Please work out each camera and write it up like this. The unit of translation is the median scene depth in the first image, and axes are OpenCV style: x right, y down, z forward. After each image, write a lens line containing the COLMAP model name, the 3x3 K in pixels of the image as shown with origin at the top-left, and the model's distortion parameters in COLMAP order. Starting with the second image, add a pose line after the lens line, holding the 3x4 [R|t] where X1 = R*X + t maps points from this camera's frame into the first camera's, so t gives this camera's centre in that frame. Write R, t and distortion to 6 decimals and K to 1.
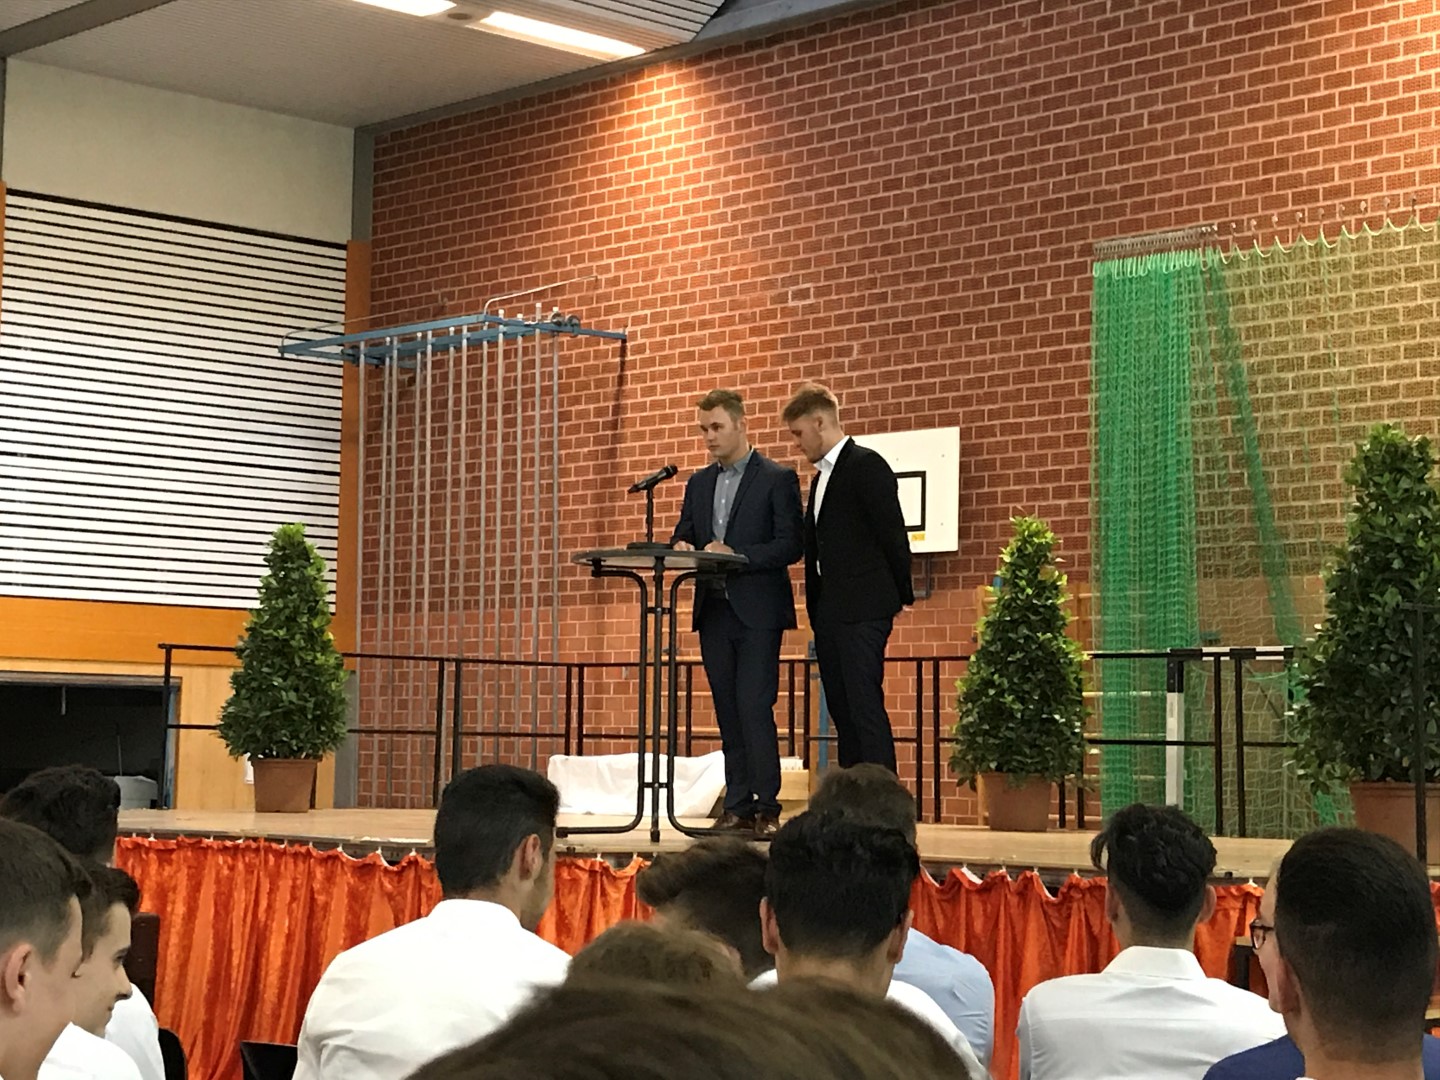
lens RADIAL K [[3430.6, 0, 719.9], [0, 3430.6, 539.9], [0, 0, 1]] dist [0.243490, 0.000000]
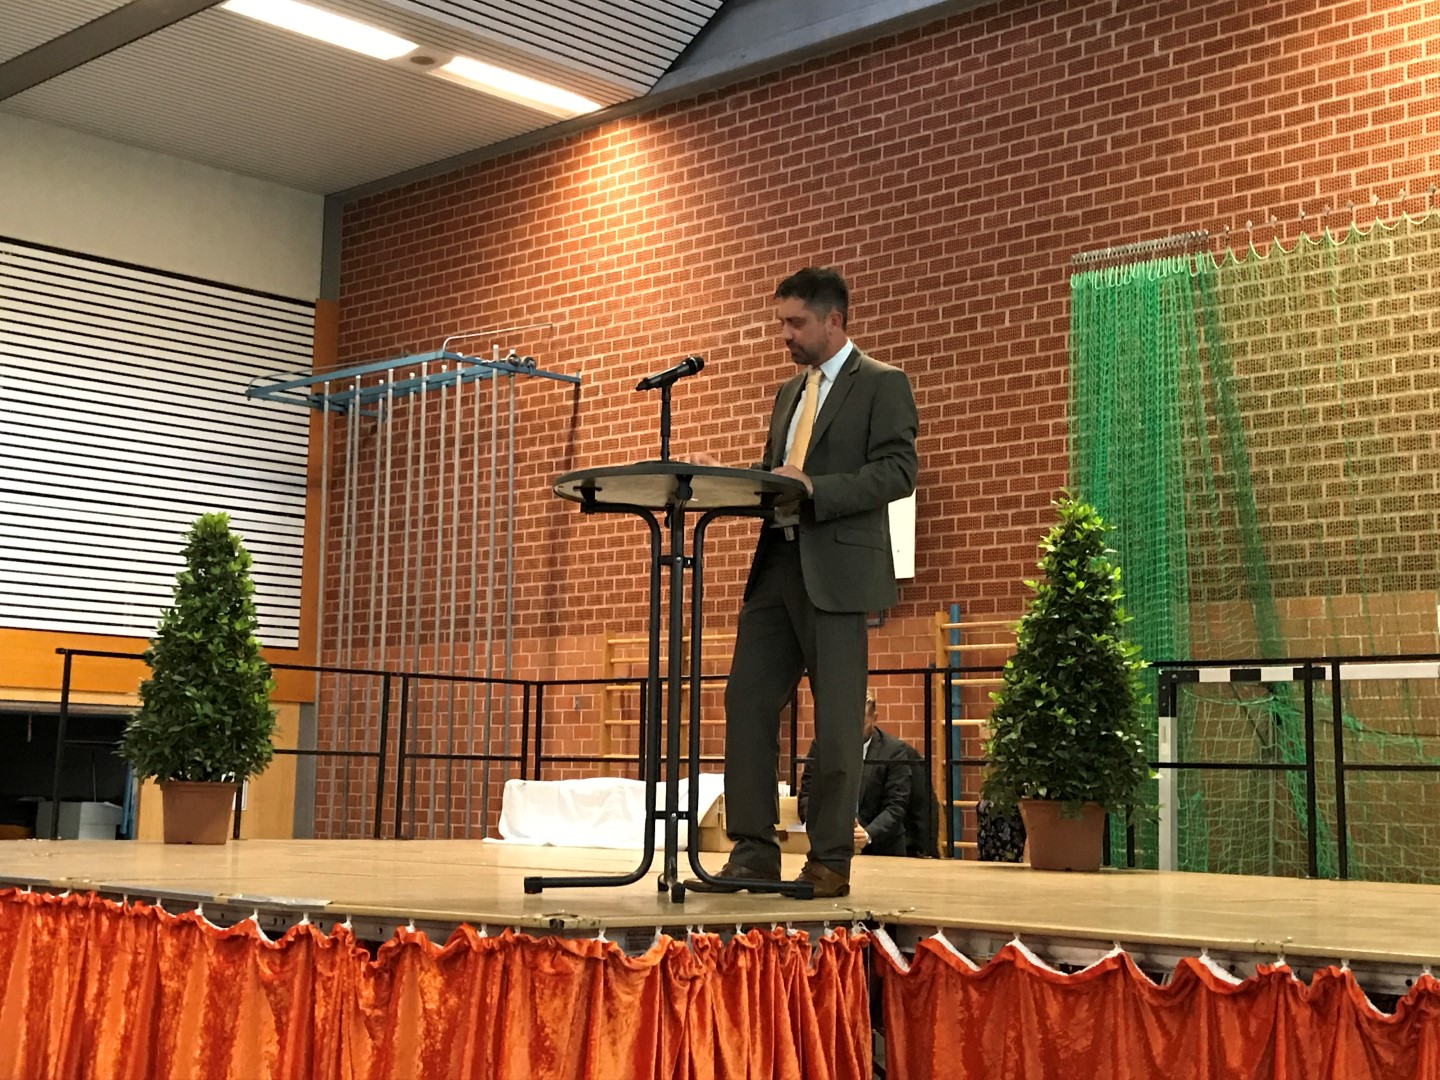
lens RADIAL K [[1438.6, 0, 652.3], [0, 1438.6, 614.6], [0, 0, 1]] dist [0.062196, 0.000000]
pose [[0.998351, 0.010867, 0.056361, -0.029643], [-0.007210, 0.997879, -0.064698, 0.040570], [-0.056945, 0.064185, 0.996312, 0.576655]]
